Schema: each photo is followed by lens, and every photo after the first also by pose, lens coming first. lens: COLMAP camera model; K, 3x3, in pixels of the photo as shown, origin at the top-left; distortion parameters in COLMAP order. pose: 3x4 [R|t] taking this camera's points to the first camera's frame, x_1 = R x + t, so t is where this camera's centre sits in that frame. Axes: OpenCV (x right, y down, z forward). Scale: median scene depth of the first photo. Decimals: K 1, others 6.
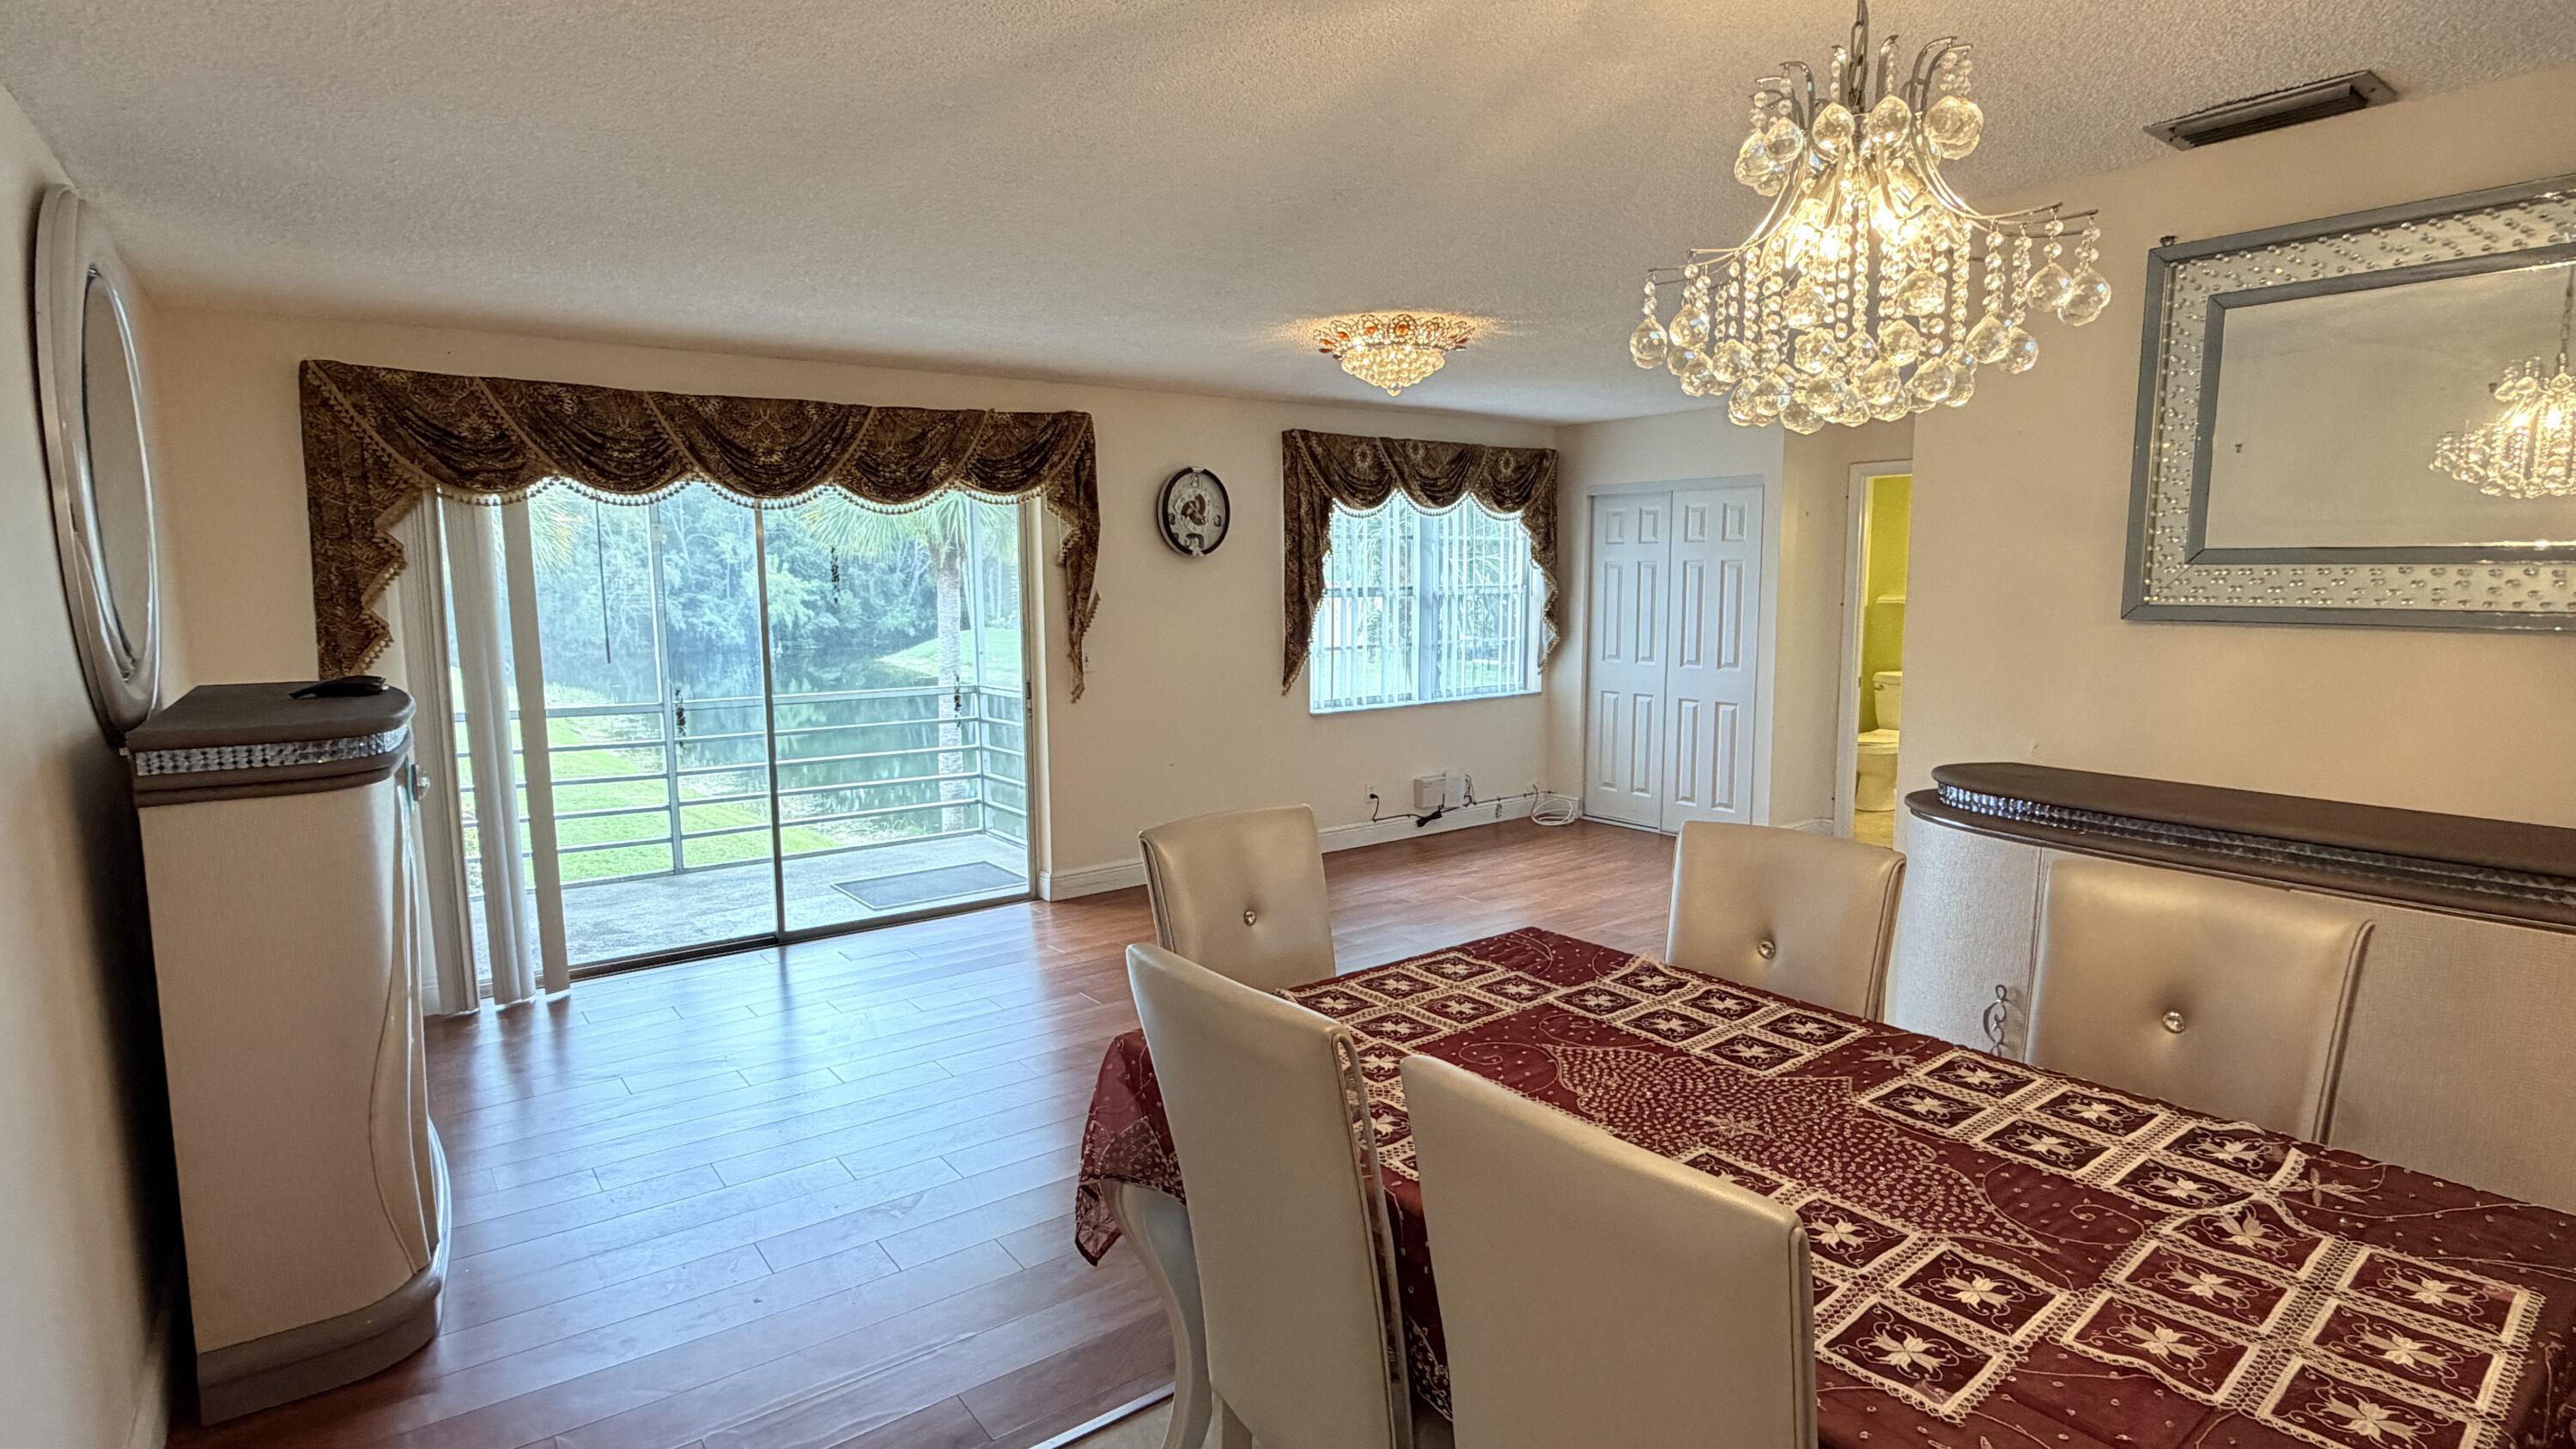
lens RADIAL K [[1277.0, 0, 1293.5], [0, 1277.0, 726.8], [0, 0, 1]] dist [0.000971, 0.000118]
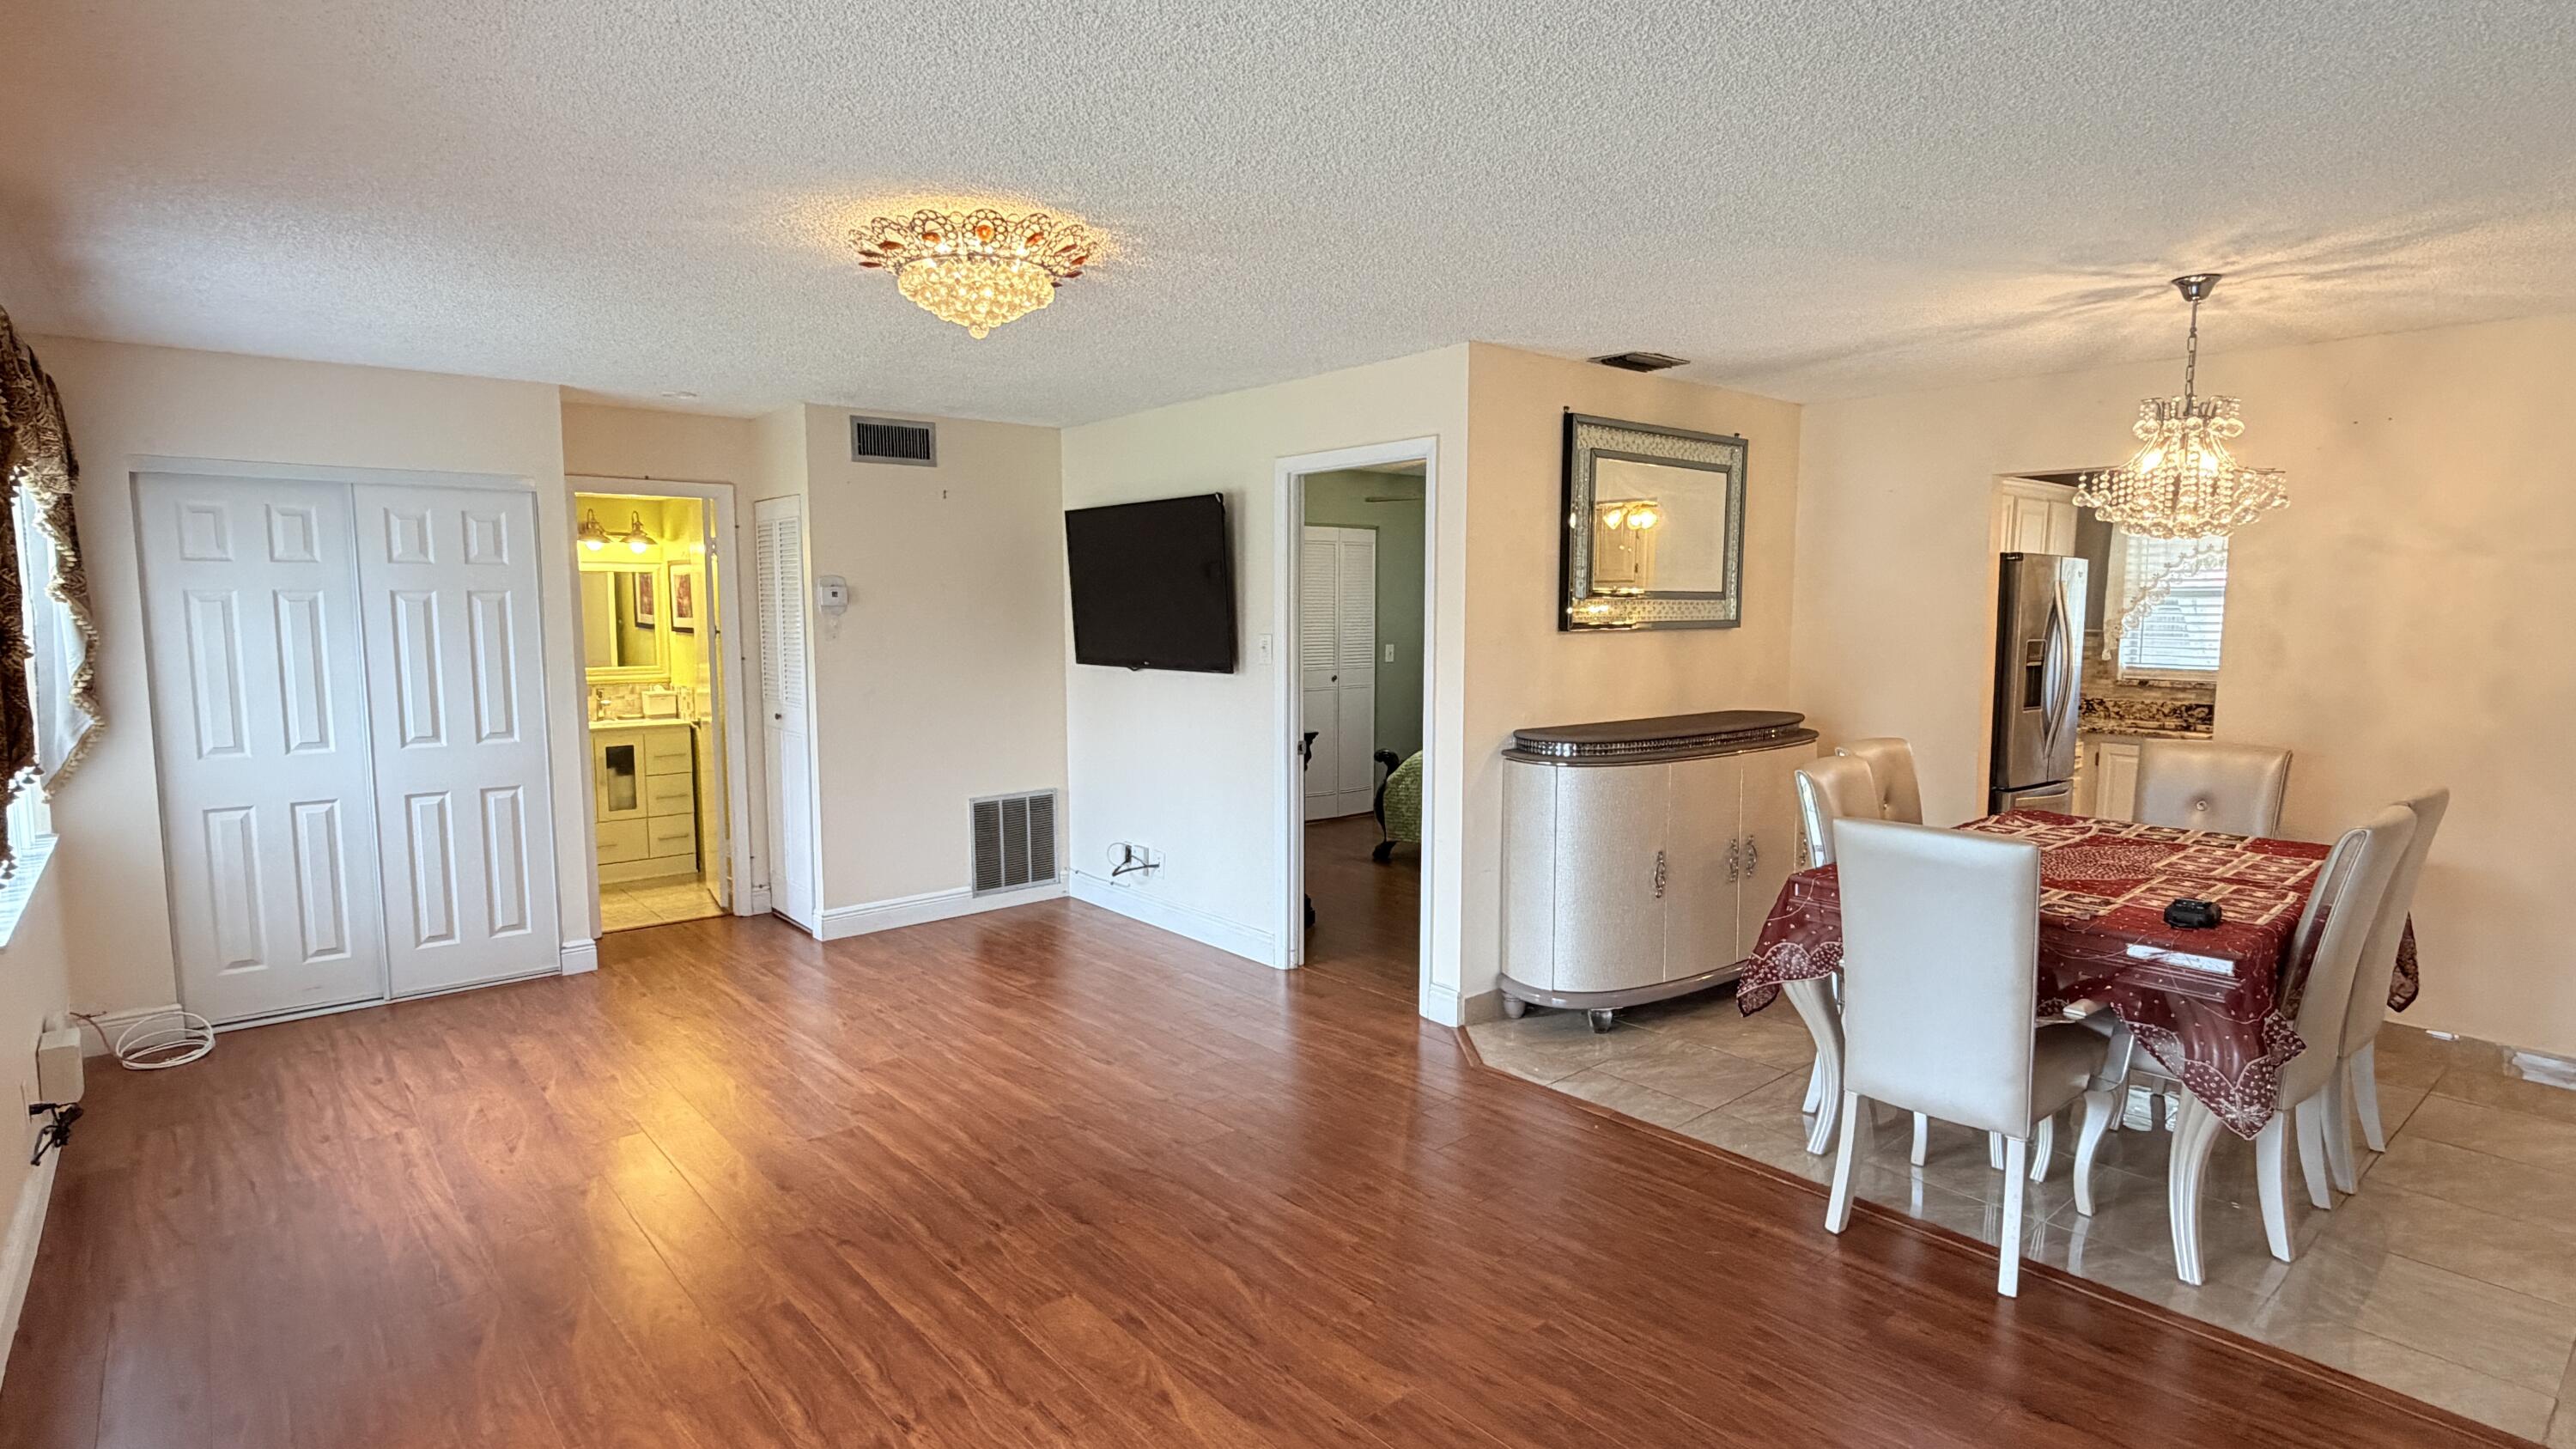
lens RADIAL K [[1277.0, 0, 1286.7], [0, 1277.0, 737.1], [0, 0, 1]] dist [0.000971, 0.000118]
pose [[-0.053177, -0.100257, 0.993540, -1.170684], [0.123807, 0.986609, 0.106184, -0.199298], [-0.990880, 0.128654, -0.040052, 1.695366]]
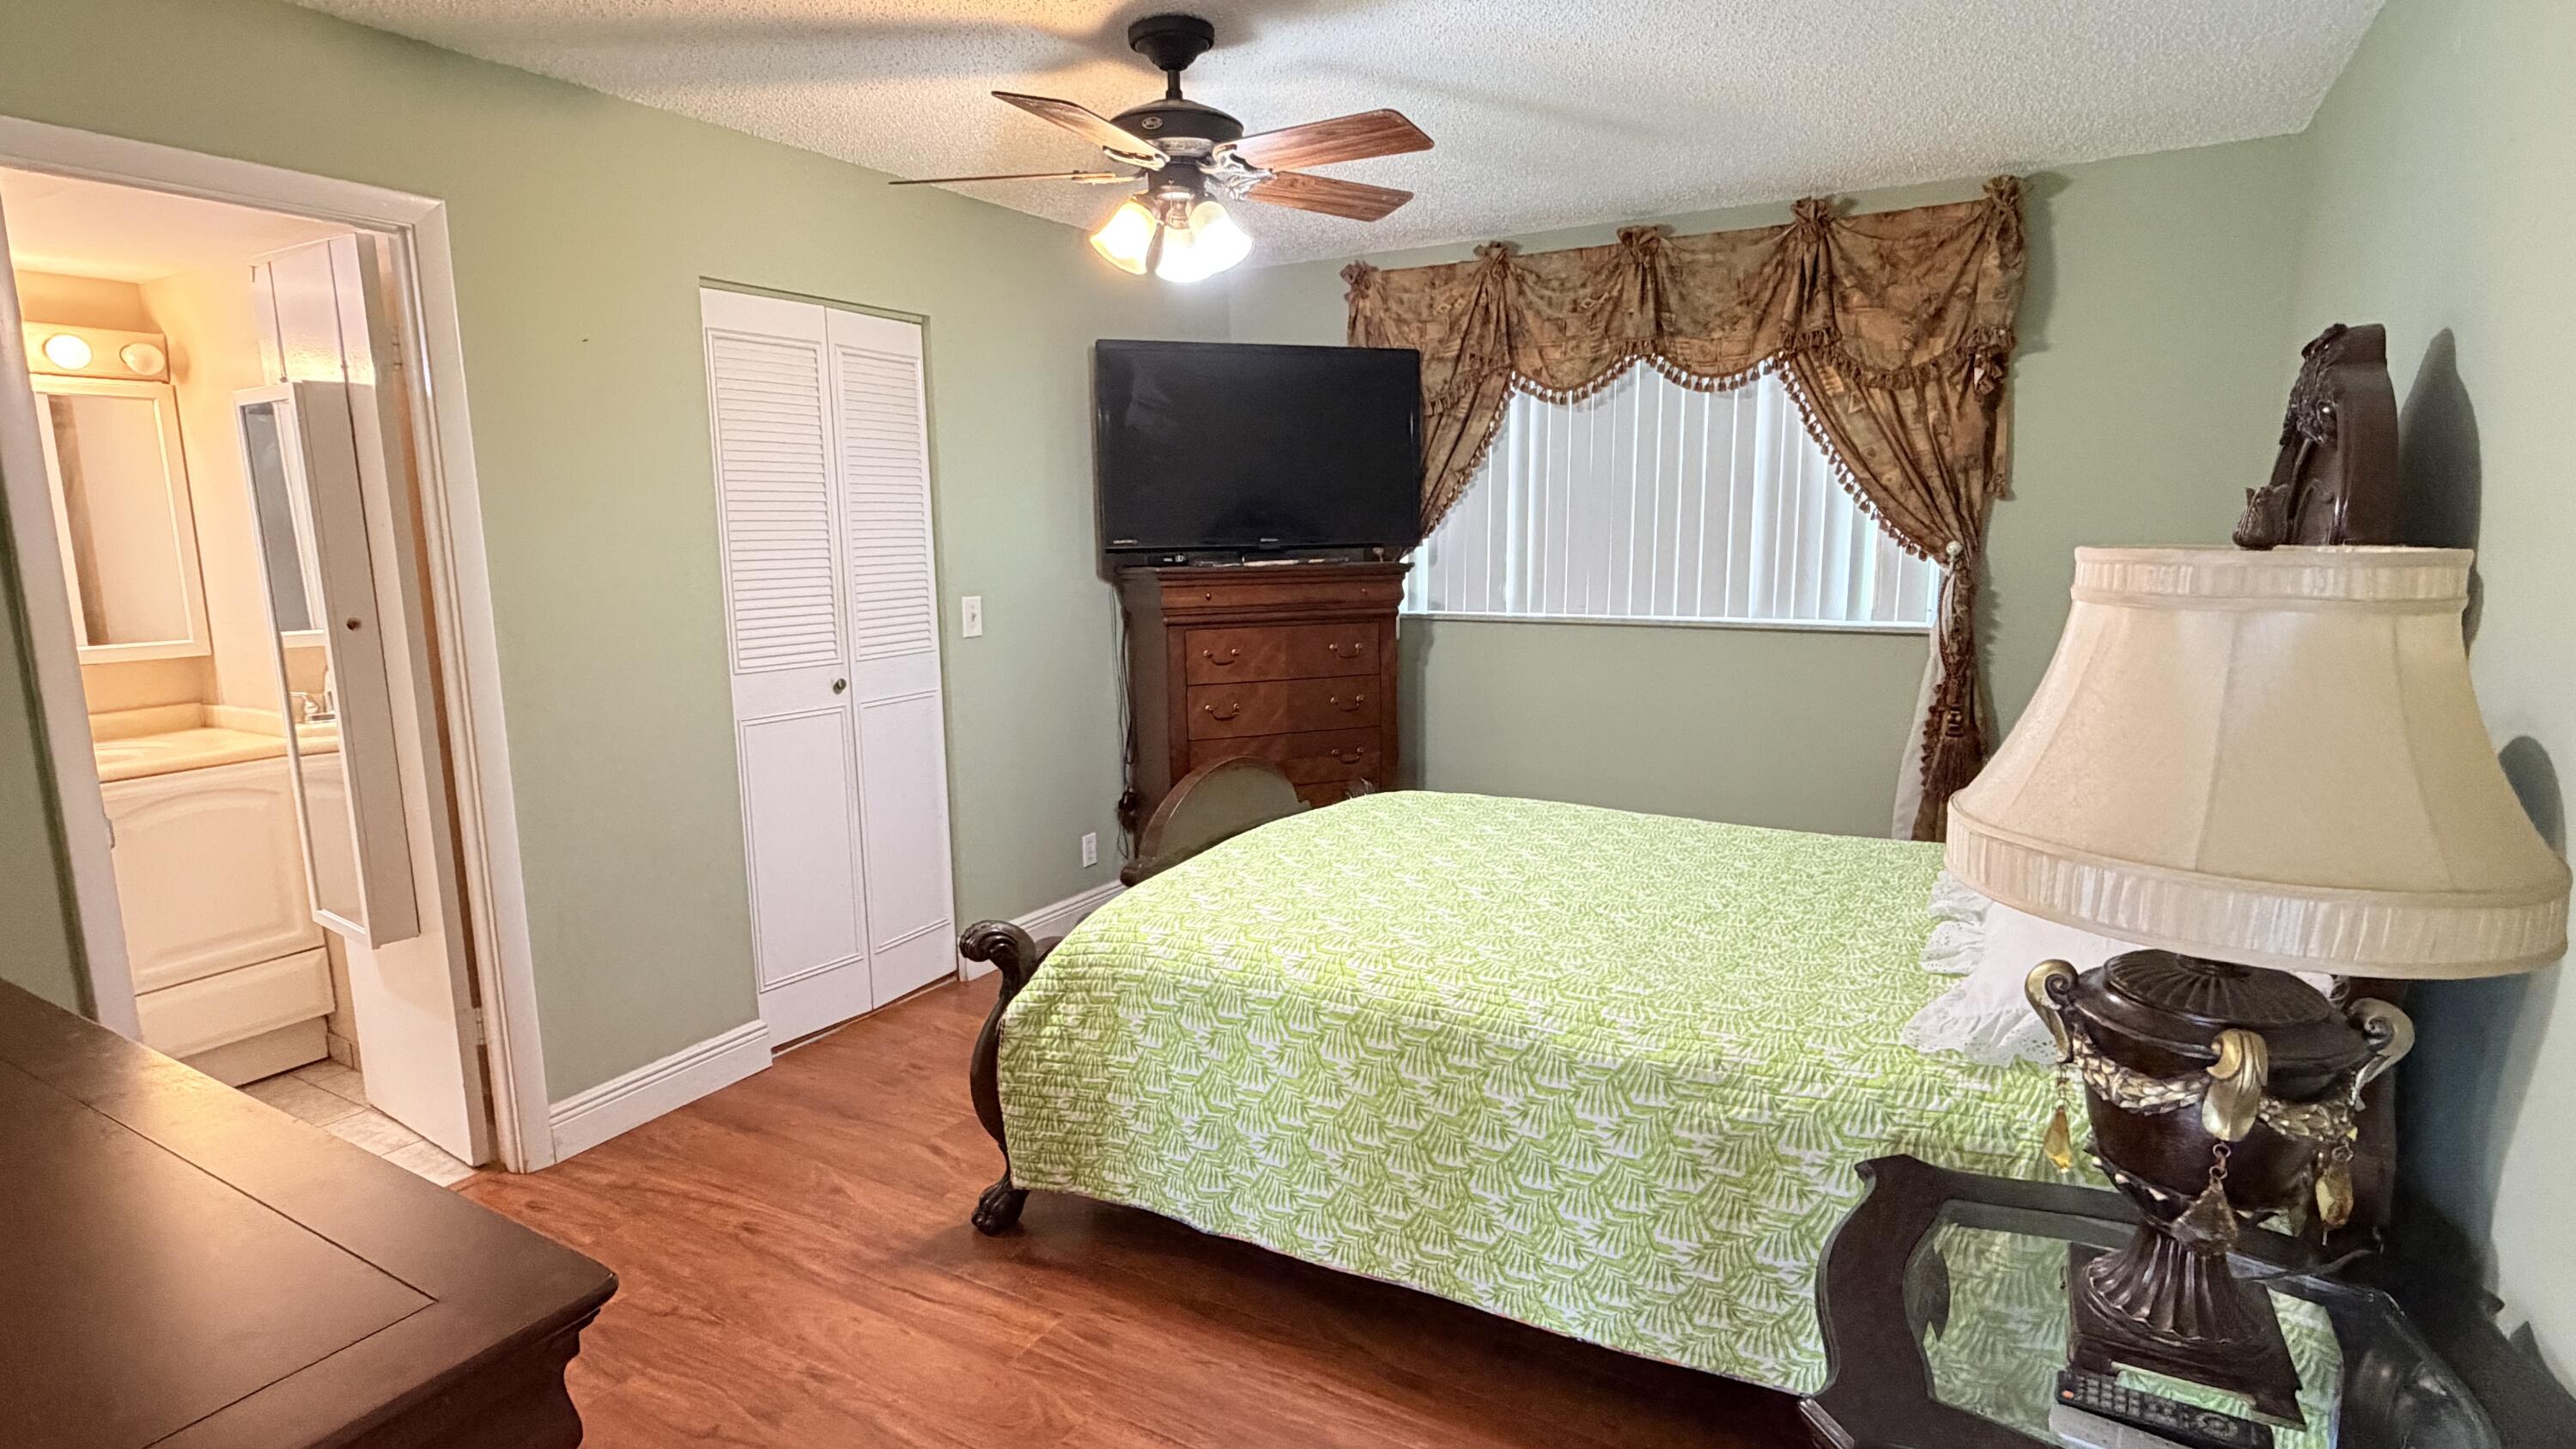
lens RADIAL K [[1277.0, 0, 1291.4], [0, 1277.0, 732.6], [0, 0, 1]] dist [0.000971, 0.000118]
pose [[-0.383390, -0.141100, 0.912744, 0.893313], [0.132754, 0.969580, 0.205649, -0.143023], [-0.913996, 0.200015, -0.352996, 1.448021]]
